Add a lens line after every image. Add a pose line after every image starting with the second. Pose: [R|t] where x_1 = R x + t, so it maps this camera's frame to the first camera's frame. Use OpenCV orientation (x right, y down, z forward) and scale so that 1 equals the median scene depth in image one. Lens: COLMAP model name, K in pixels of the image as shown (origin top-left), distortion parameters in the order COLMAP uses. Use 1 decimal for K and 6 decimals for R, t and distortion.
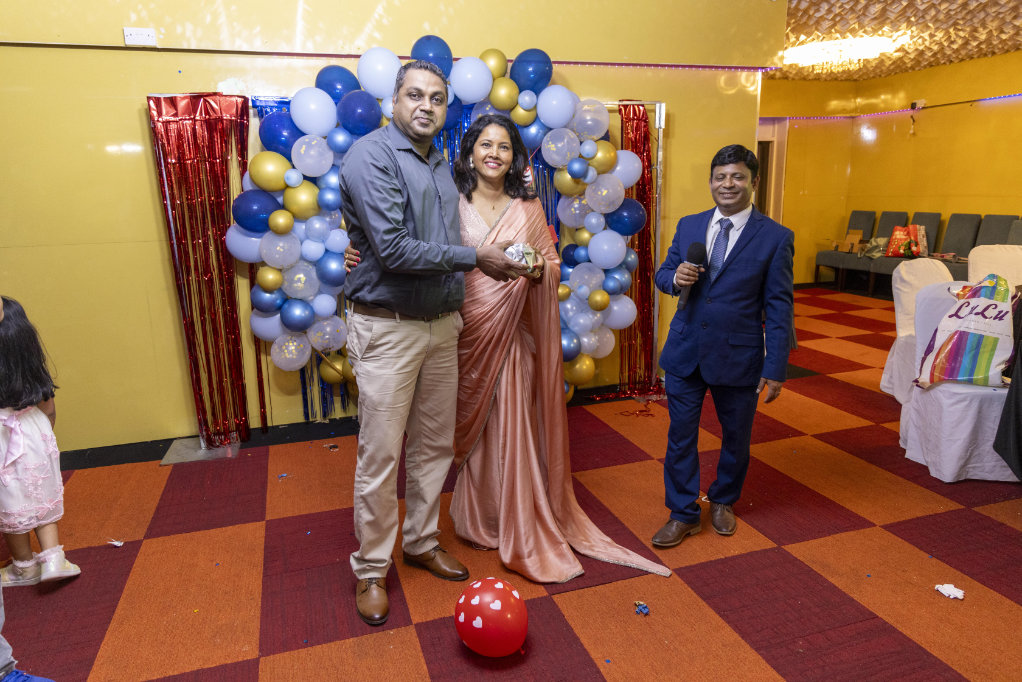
lens RADIAL K [[694.5, 0, 508.2], [0, 694.5, 336.2], [0, 0, 1]] dist [0.025208, -0.005816]
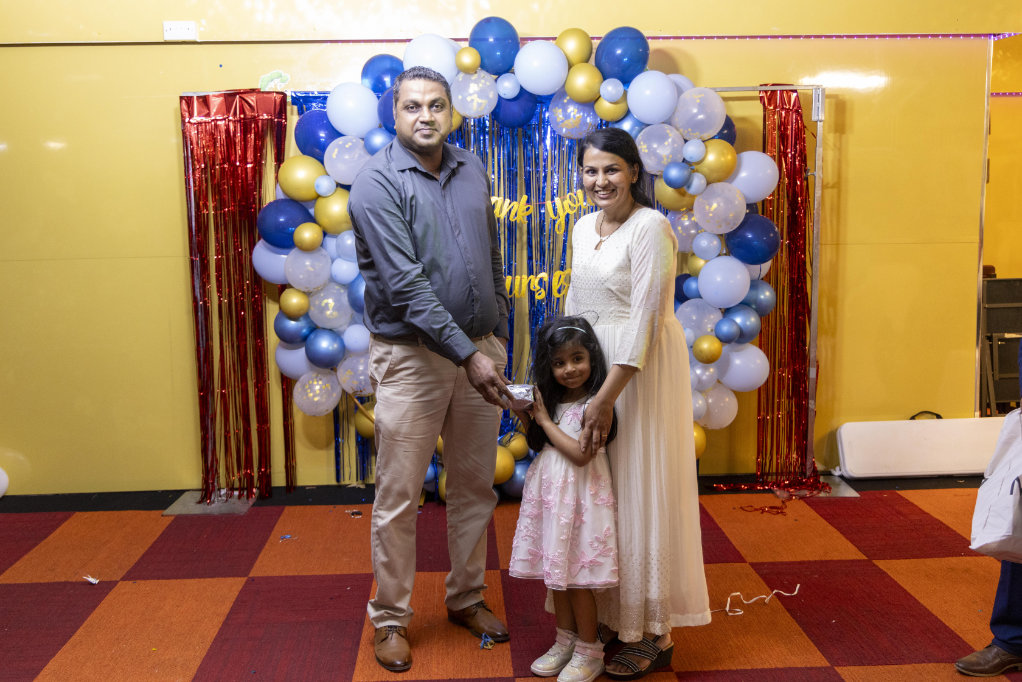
lens RADIAL K [[1108.8, 0, 502.1], [0, 1108.8, 347.7], [0, 0, 1]] dist [0.014631, 0.000000]
pose [[0.964404, 0.046843, -0.260253, 0.241549], [-0.064895, 0.996013, -0.061204, 0.035156], [0.256348, 0.075915, 0.963599, -0.215476]]
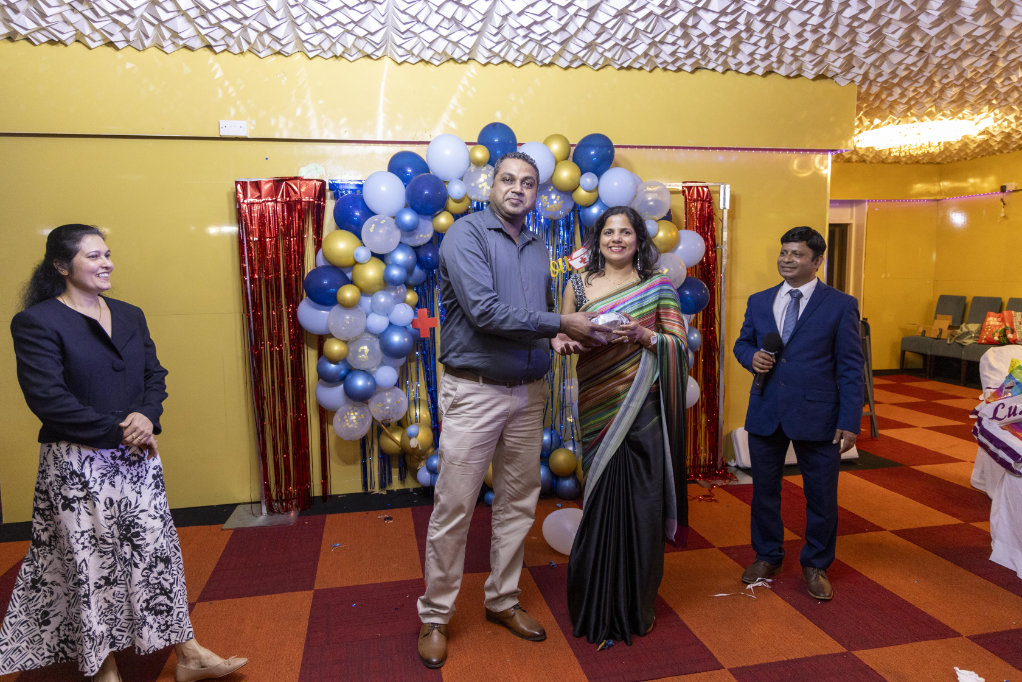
lens RADIAL K [[694.5, 0, 510.8], [0, 694.5, 342.7], [0, 0, 1]] dist [0.025208, -0.005816]
pose [[0.994300, 0.020672, -0.104597, 0.024441], [-0.031491, 0.994197, -0.102865, 0.004749], [0.101863, 0.105572, 0.989181, 0.000828]]
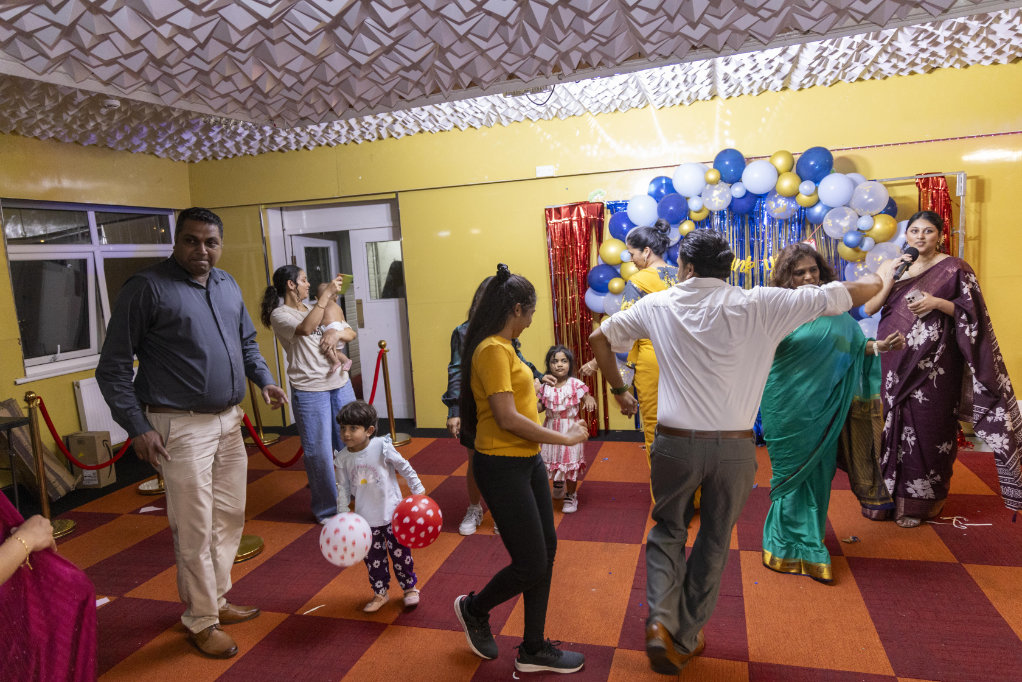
lens RADIAL K [[694.5, 0, 514.2], [0, 694.5, 341.2], [0, 0, 1]] dist [0.025208, -0.005816]
pose [[0.832656, 0.042608, -0.552148, 0.285255], [-0.075918, 0.996405, -0.037595, 0.021060], [0.548562, 0.073222, 0.832898, -0.303942]]
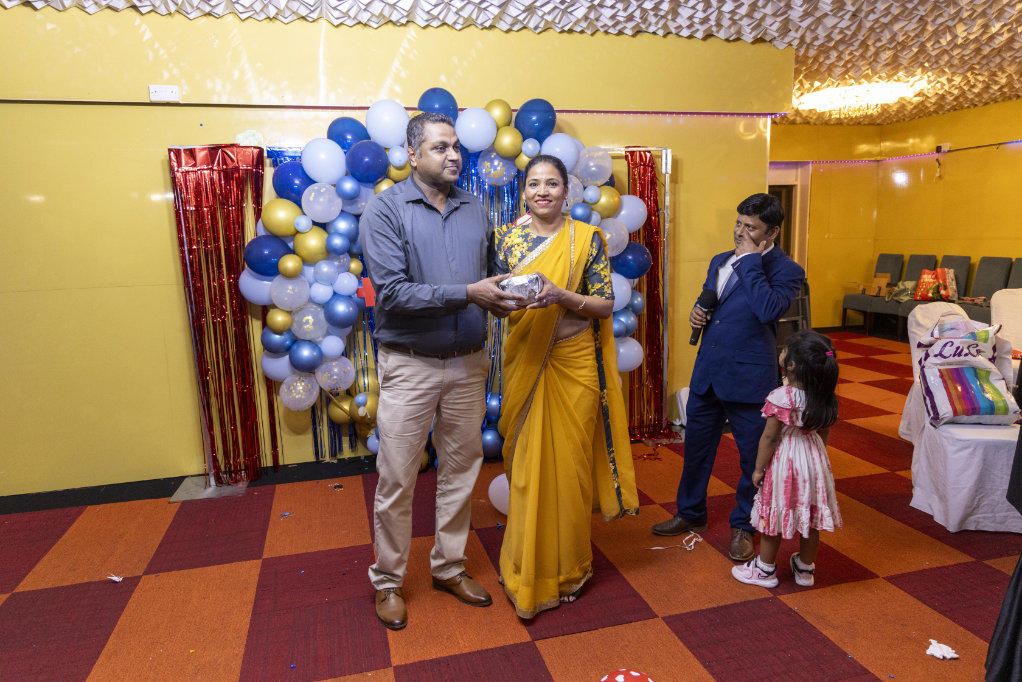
lens RADIAL K [[694.5, 0, 509.0], [0, 694.5, 338.6], [0, 0, 1]] dist [0.025208, -0.005816]
pose [[0.998704, 0.004151, -0.050722, 0.047280], [-0.007078, 0.998311, -0.057658, 0.001004], [0.050397, 0.057942, 0.997047, -0.007544]]
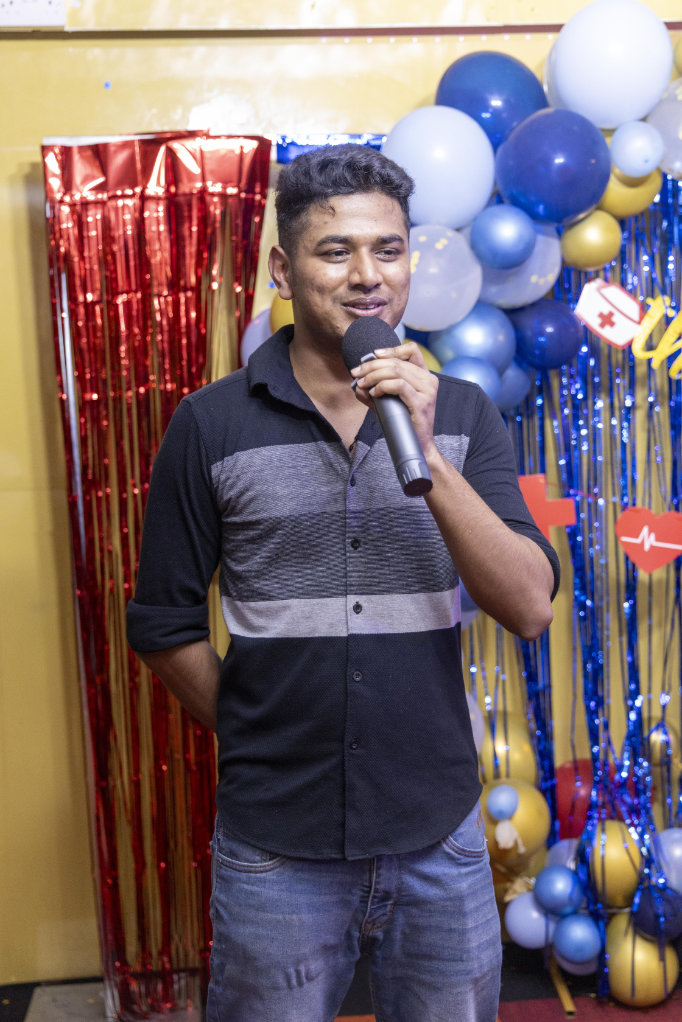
lens RADIAL K [[1624.5, 0, 341.6], [0, 1624.5, 513.3], [0, 0, 1]] dist [0.047997, 0.000000]
pose [[0.982405, 0.009884, -0.186499, -0.147370], [-0.029297, 0.994391, -0.101629, -0.031382], [0.184448, 0.105305, 0.977185, 0.107463]]
